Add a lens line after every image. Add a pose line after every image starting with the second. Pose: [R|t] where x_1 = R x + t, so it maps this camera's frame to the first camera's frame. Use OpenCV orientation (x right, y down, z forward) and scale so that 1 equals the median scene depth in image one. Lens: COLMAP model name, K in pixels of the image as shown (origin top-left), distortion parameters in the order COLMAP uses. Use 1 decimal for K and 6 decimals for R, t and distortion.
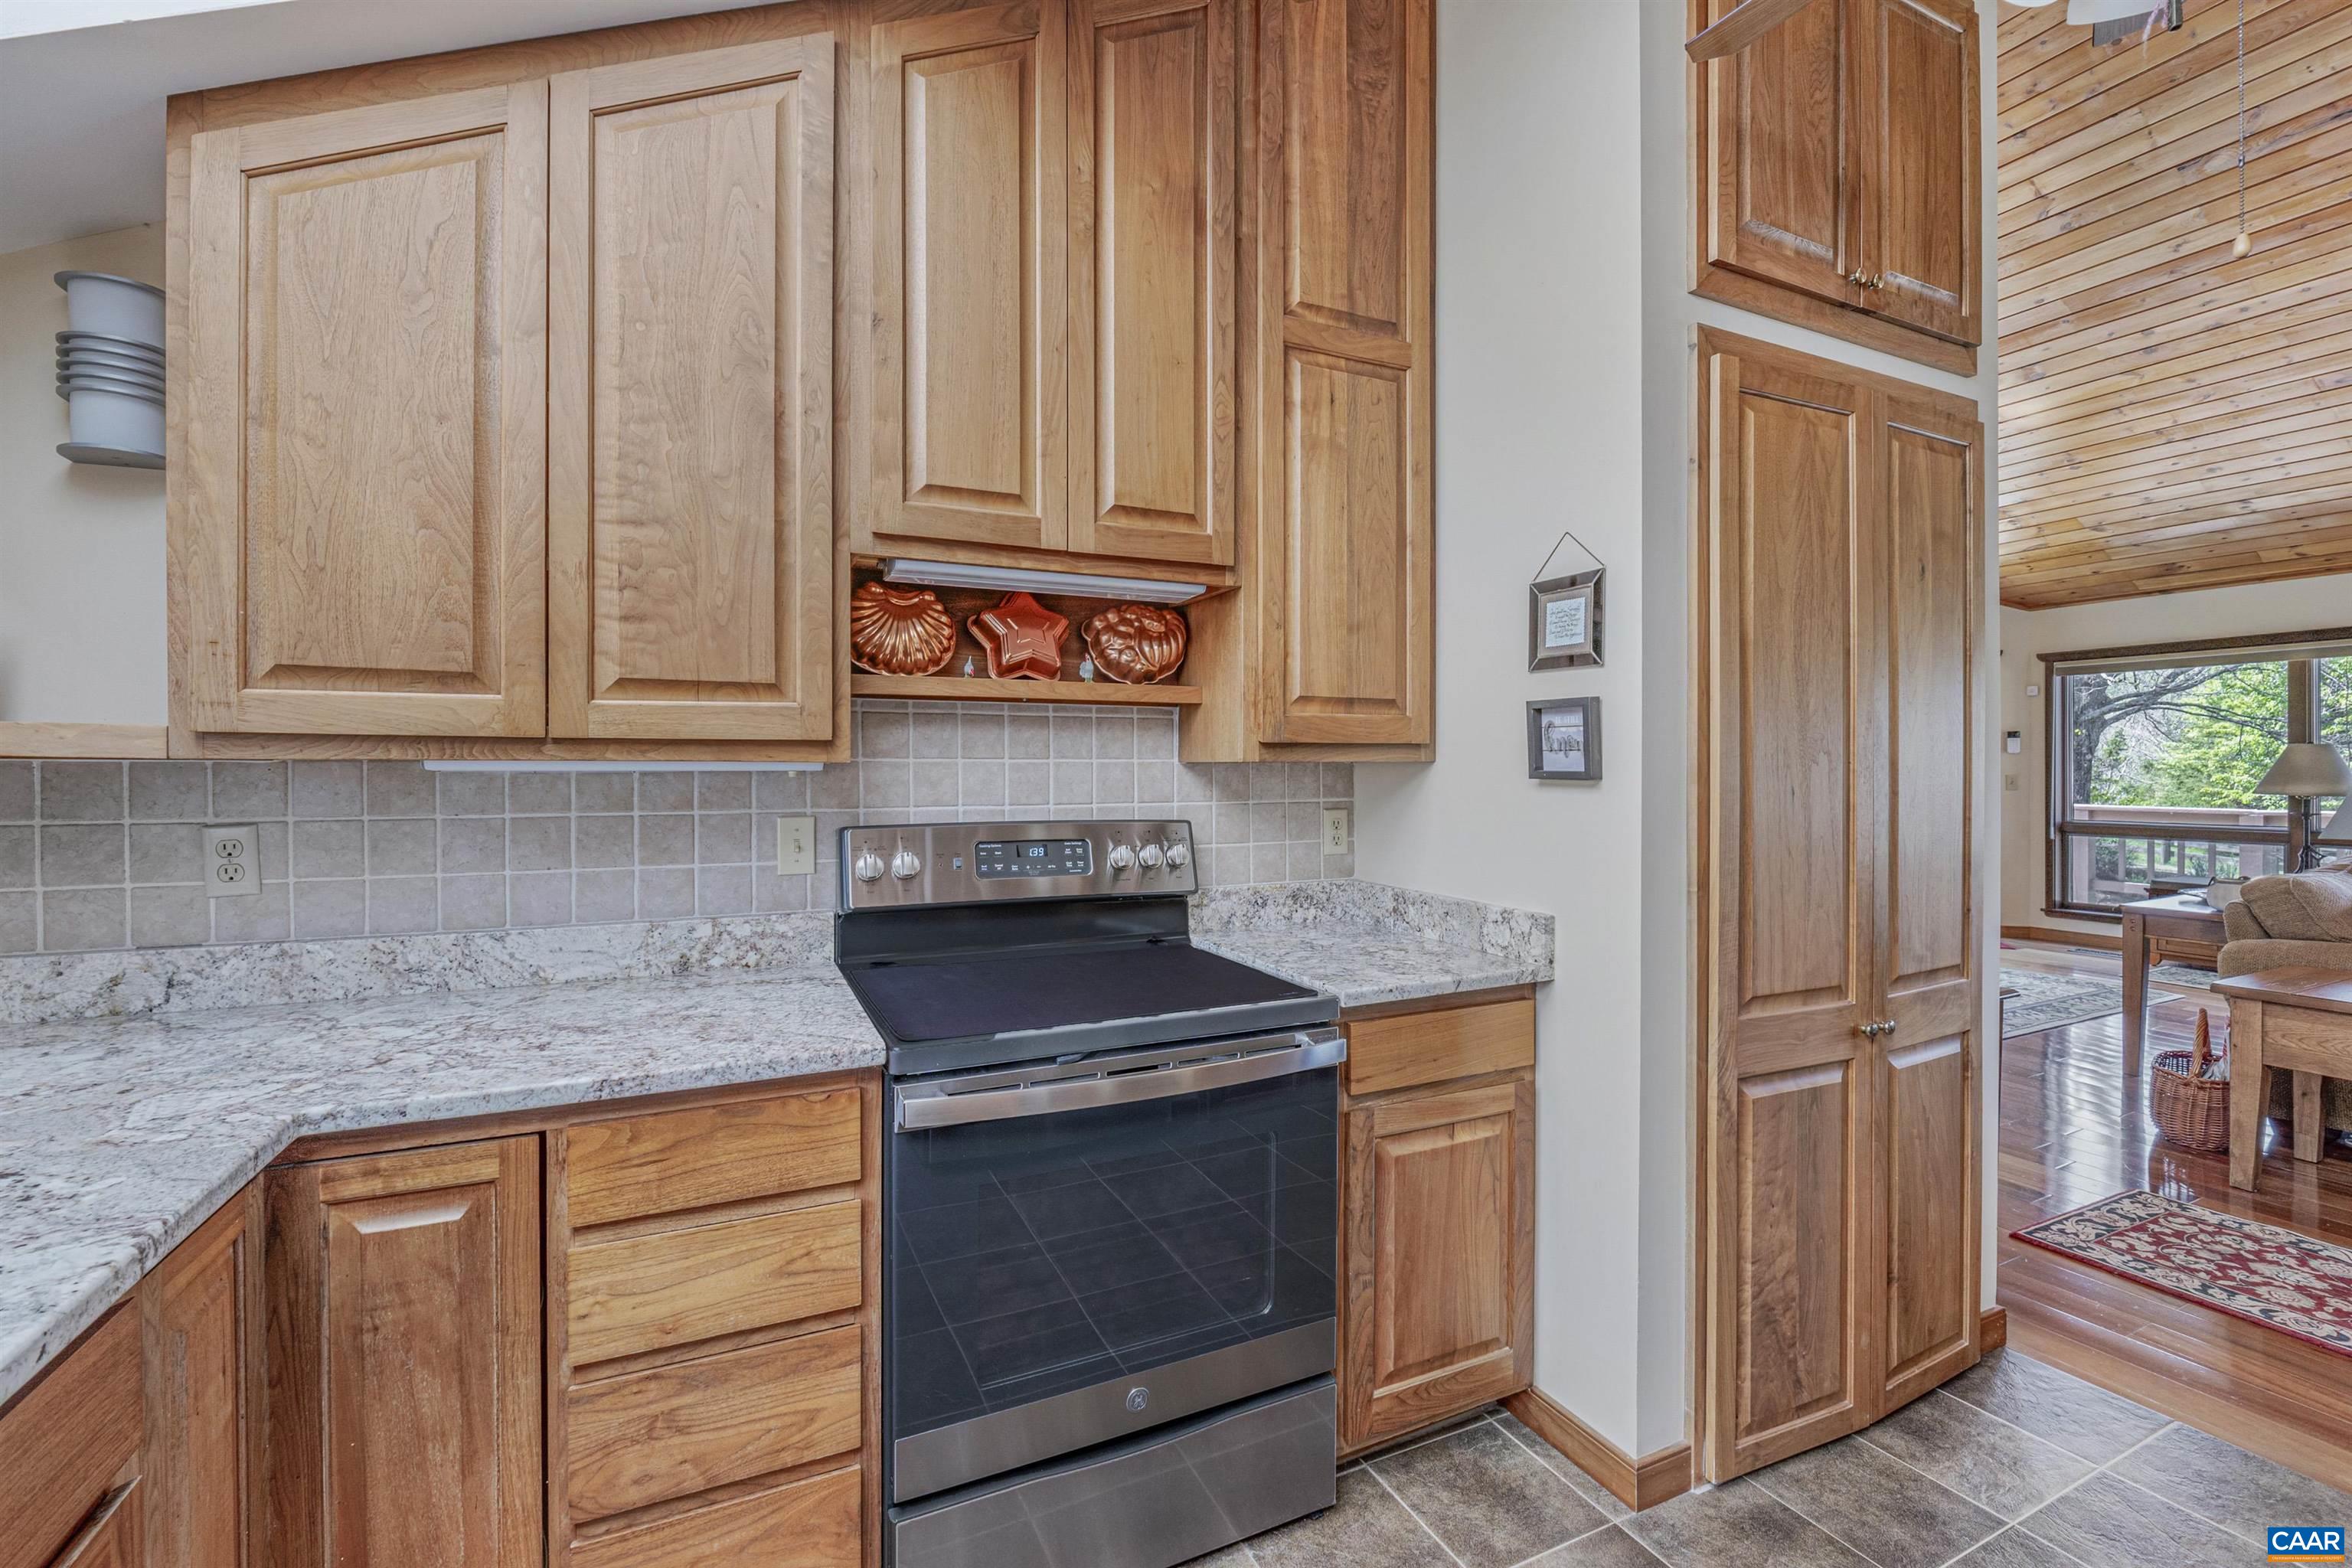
lens RADIAL K [[990.3, 0, 1176.0], [0, 990.3, 784.0], [0, 0, 1]] dist [-0.010802, -0.000217]
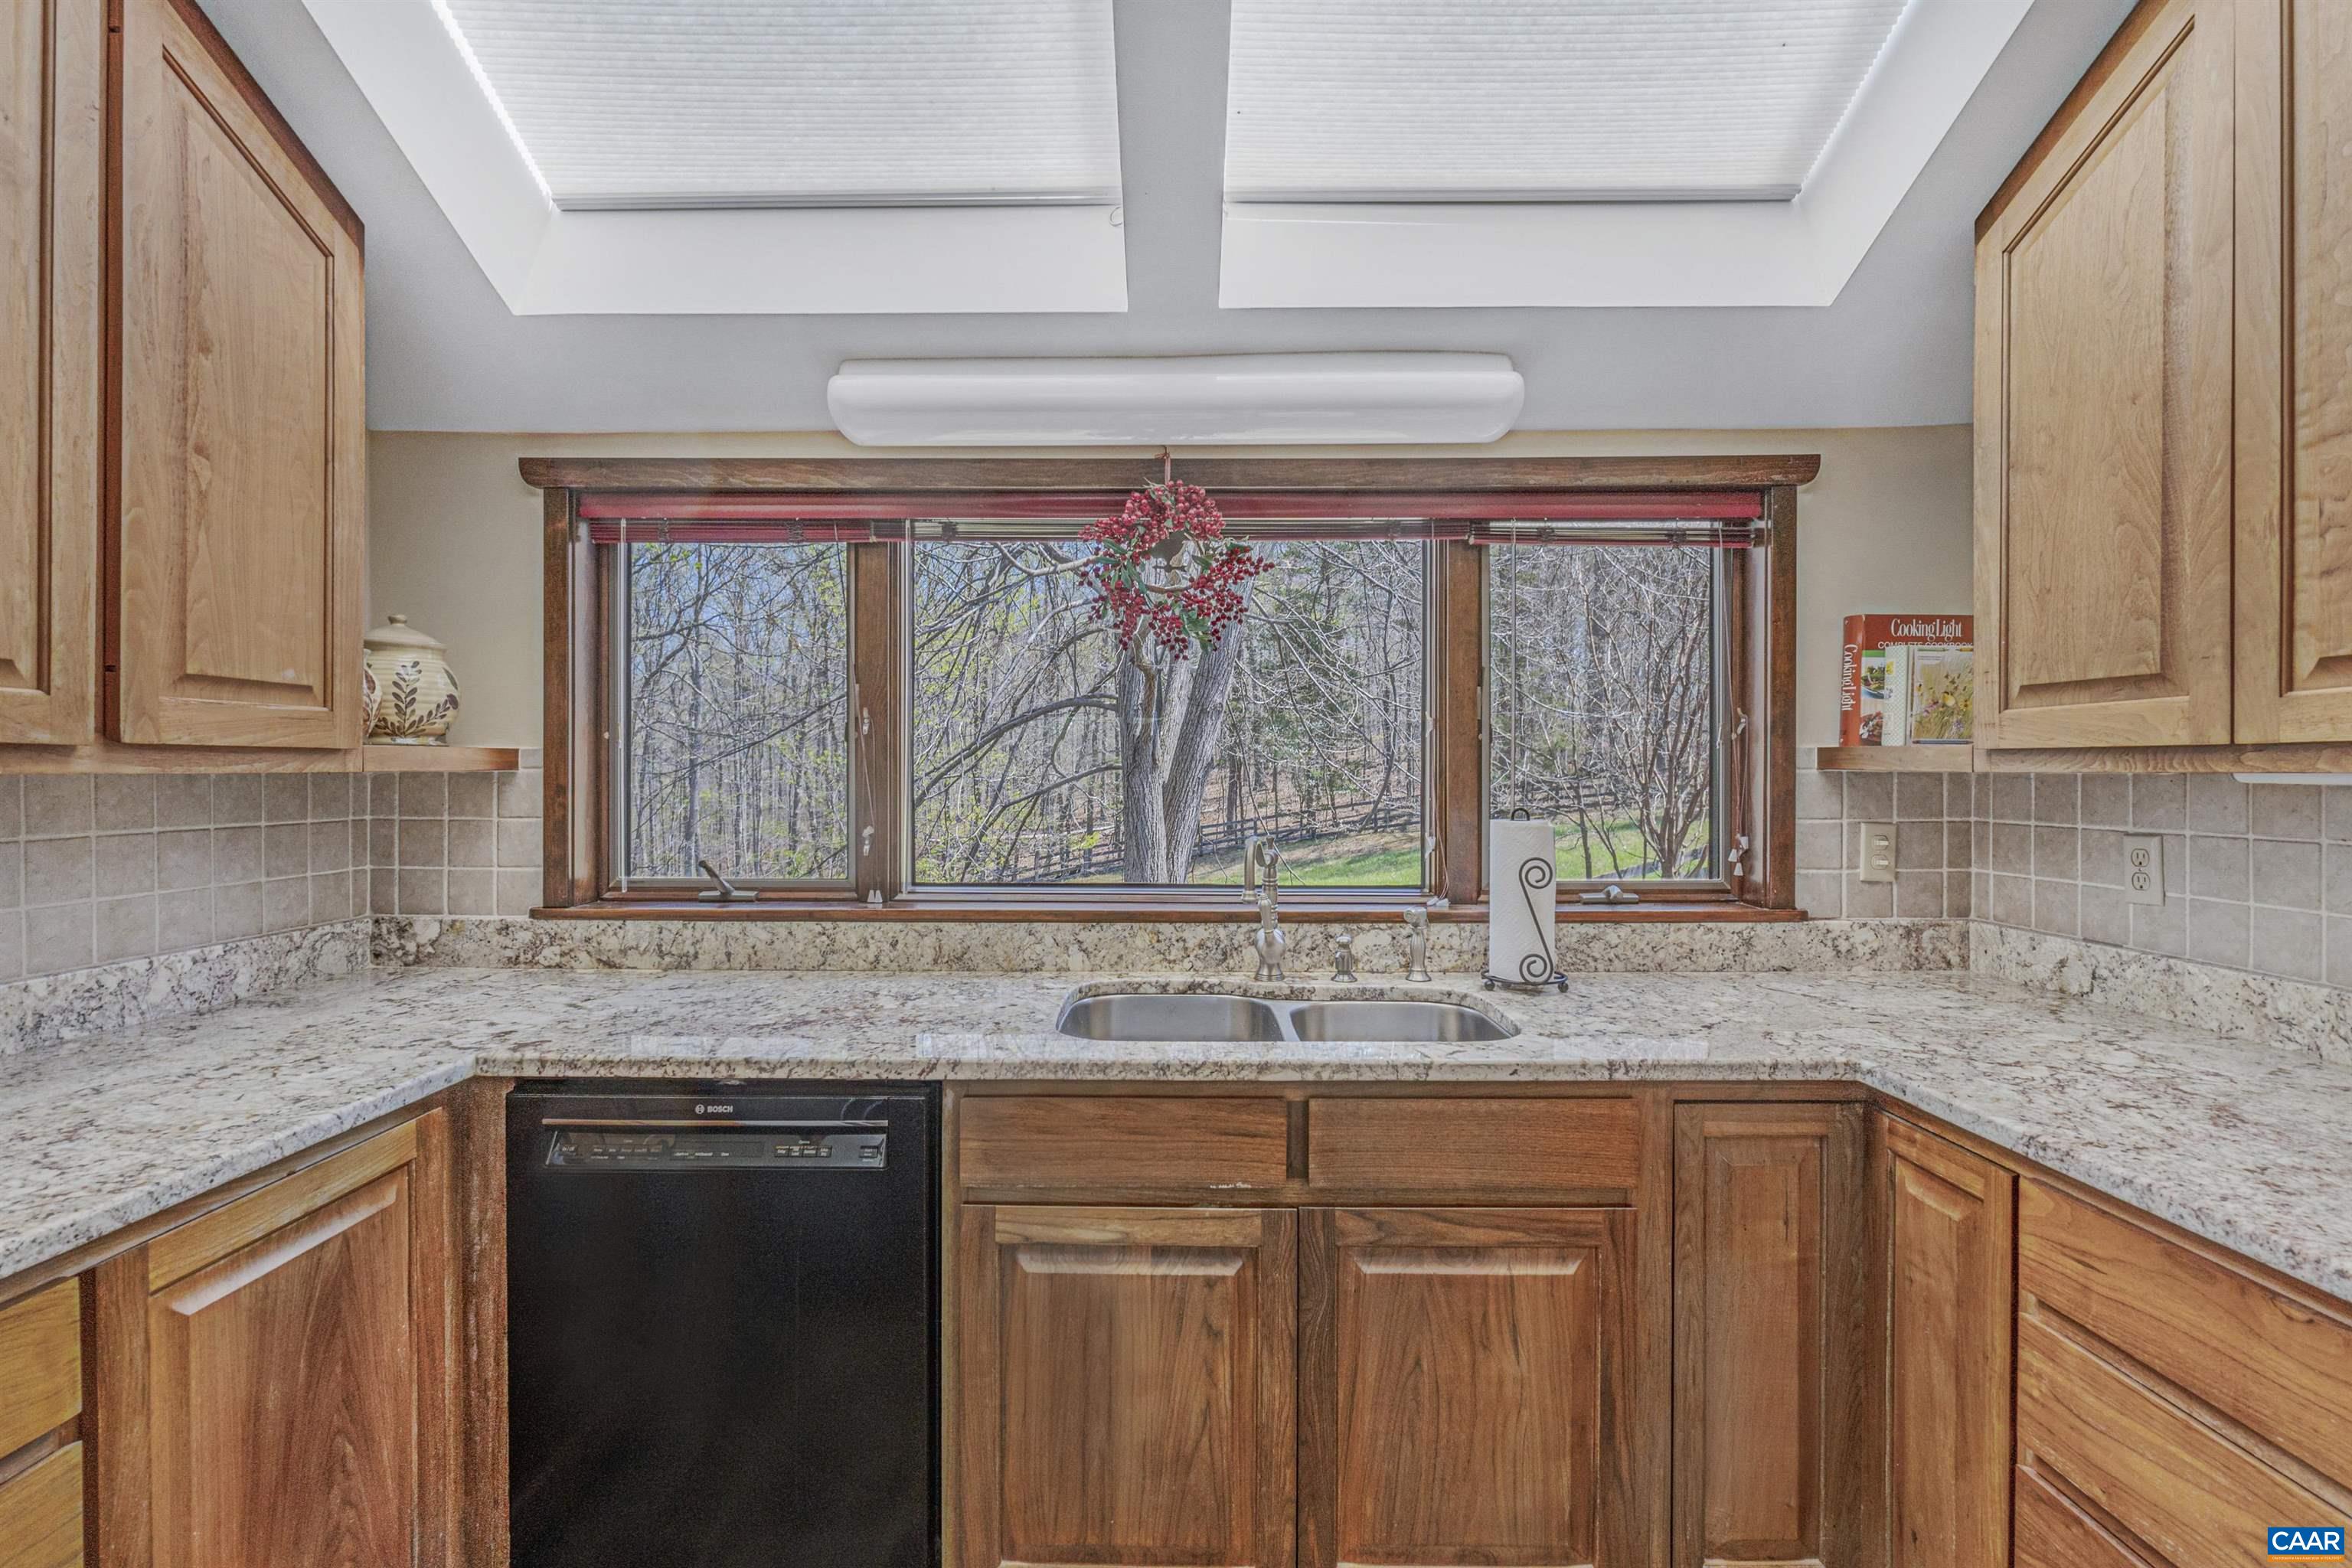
lens RADIAL K [[1061.8, 0, 1176.0], [0, 1061.8, 784.0], [0, 0, 1]] dist [0.000480, 0.000109]
pose [[-0.429777, 0.008813, -0.902892, 0.509268], [-0.013433, 0.999779, 0.016153, -0.017076], [0.902835, 0.019071, -0.429563, 0.599993]]
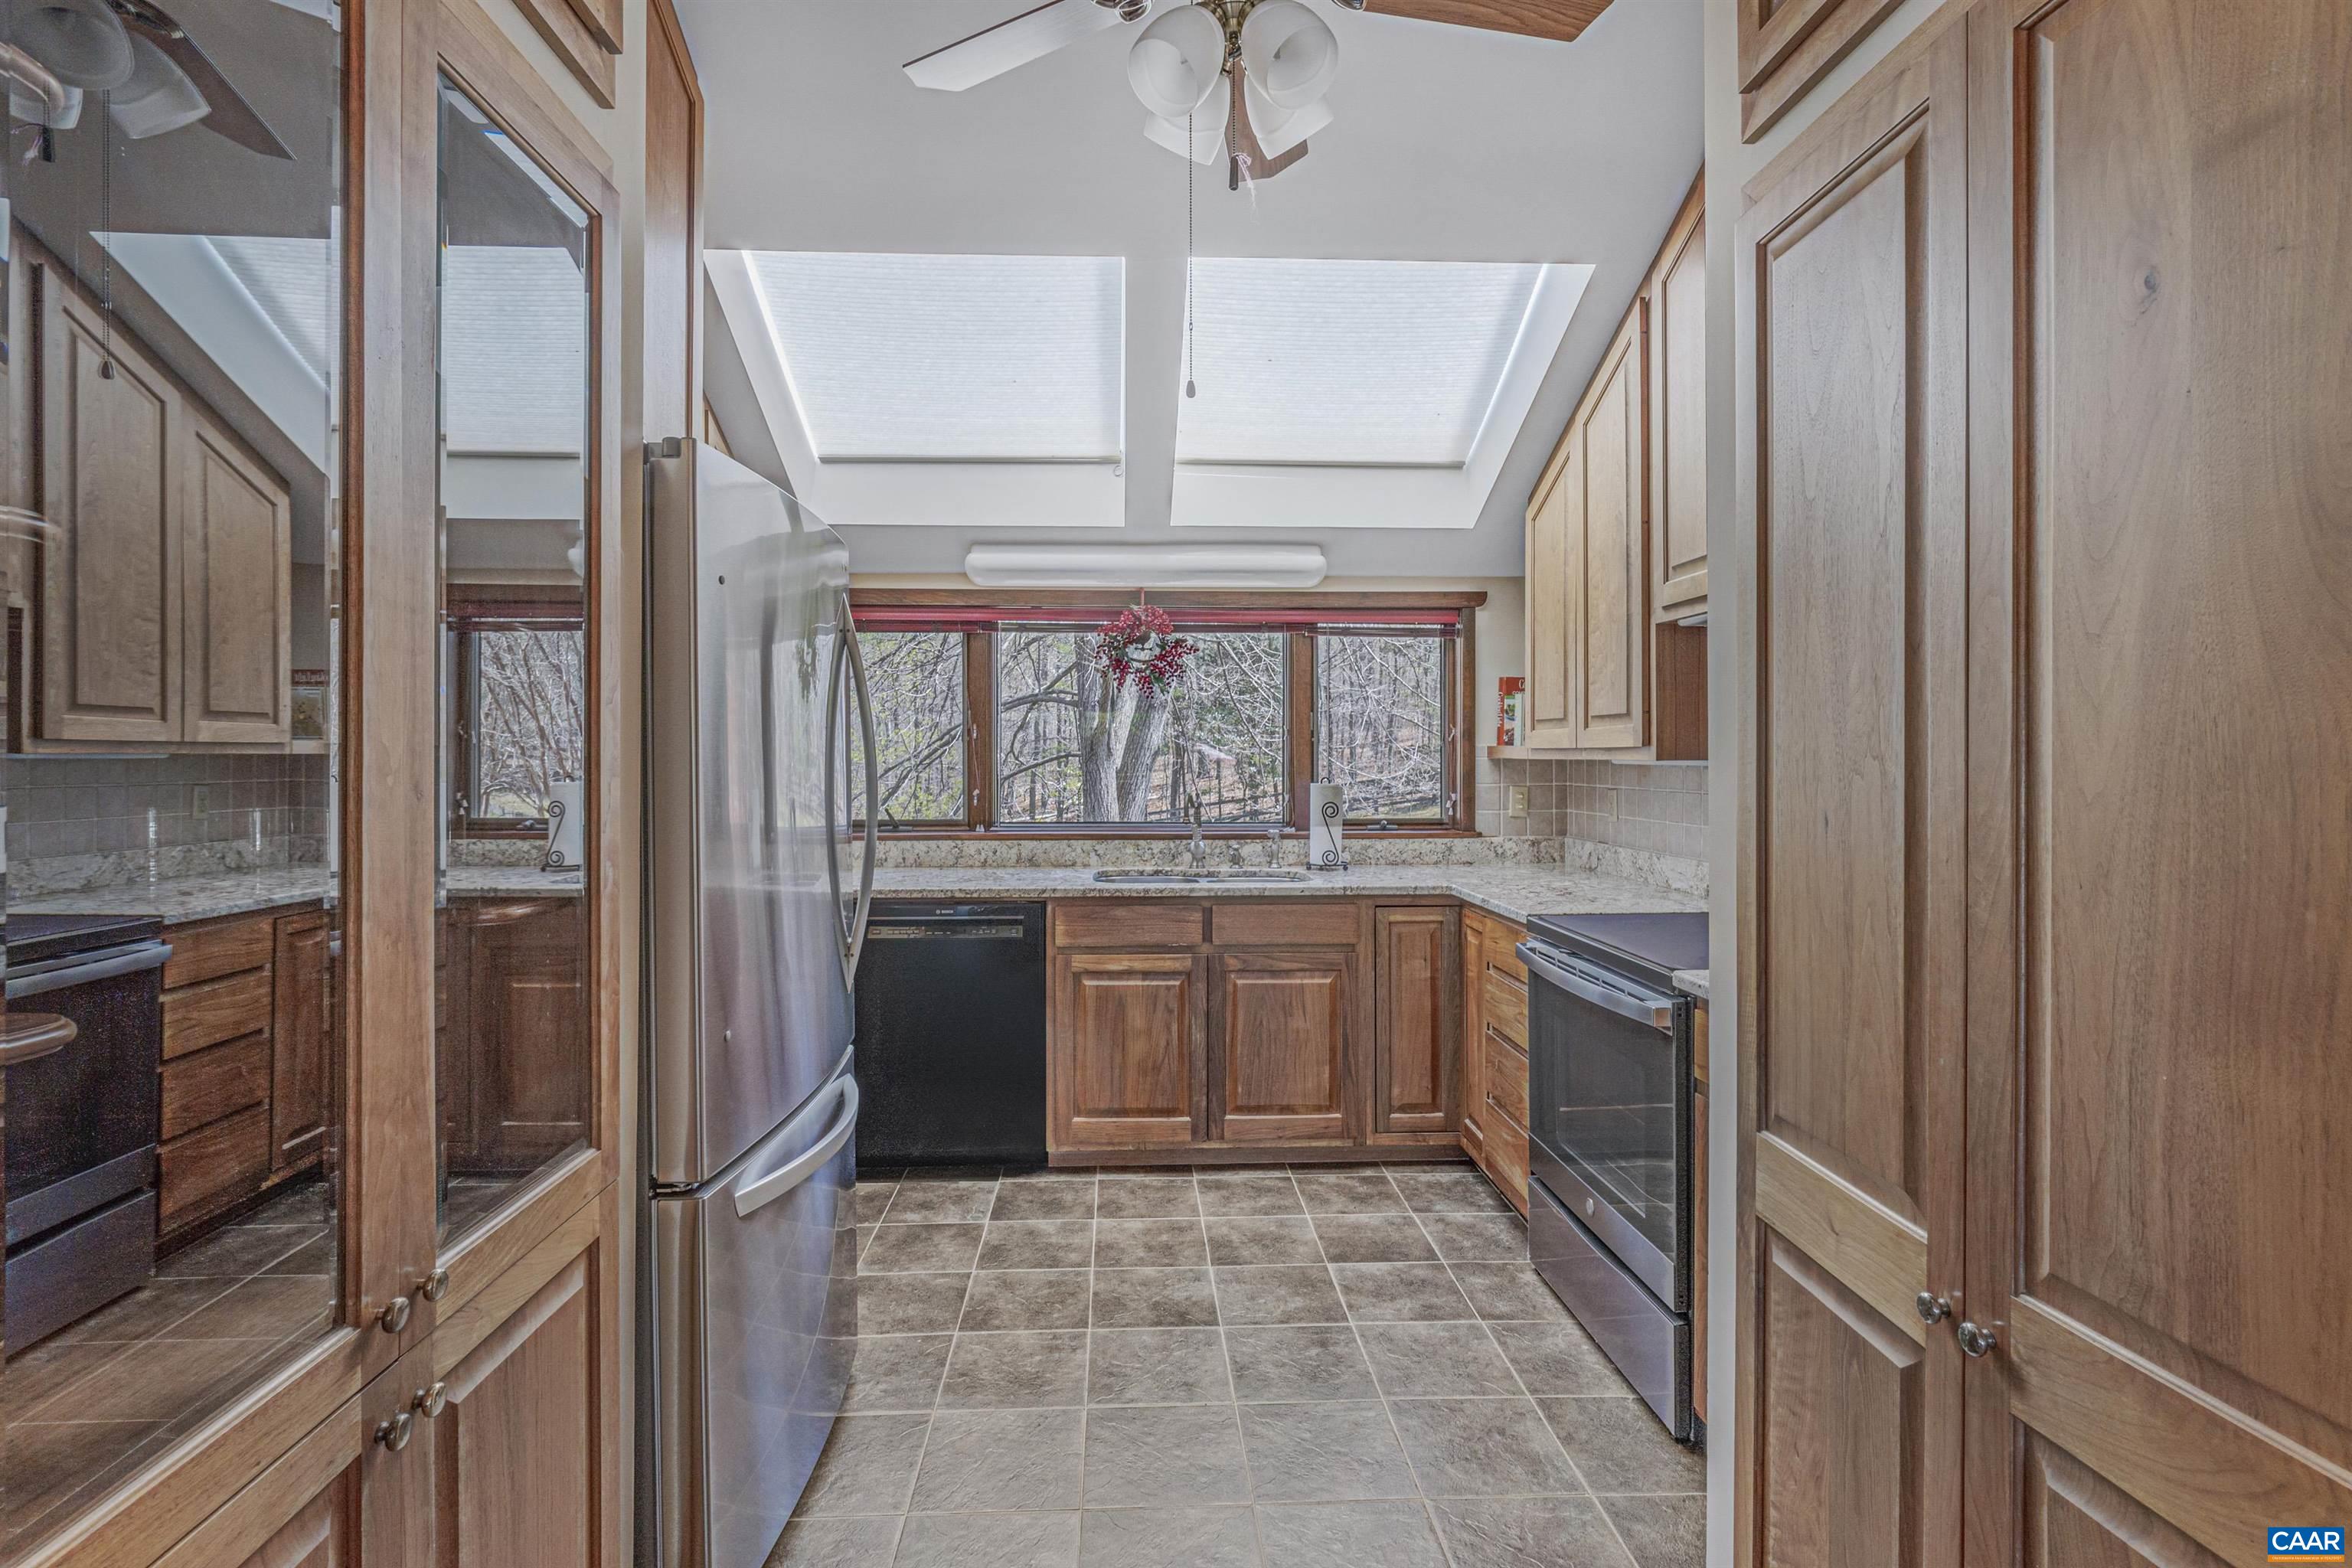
lens RADIAL K [[1125.1, 0, 1177.4], [0, 1125.1, 750.4], [0, 0, 1]] dist [-0.011966, 0.000206]
pose [[-0.379711, -0.008397, -0.925067, 1.738747], [-0.012831, 0.999910, -0.003810, -0.022144], [0.925016, 0.010423, -0.379785, 1.101531]]
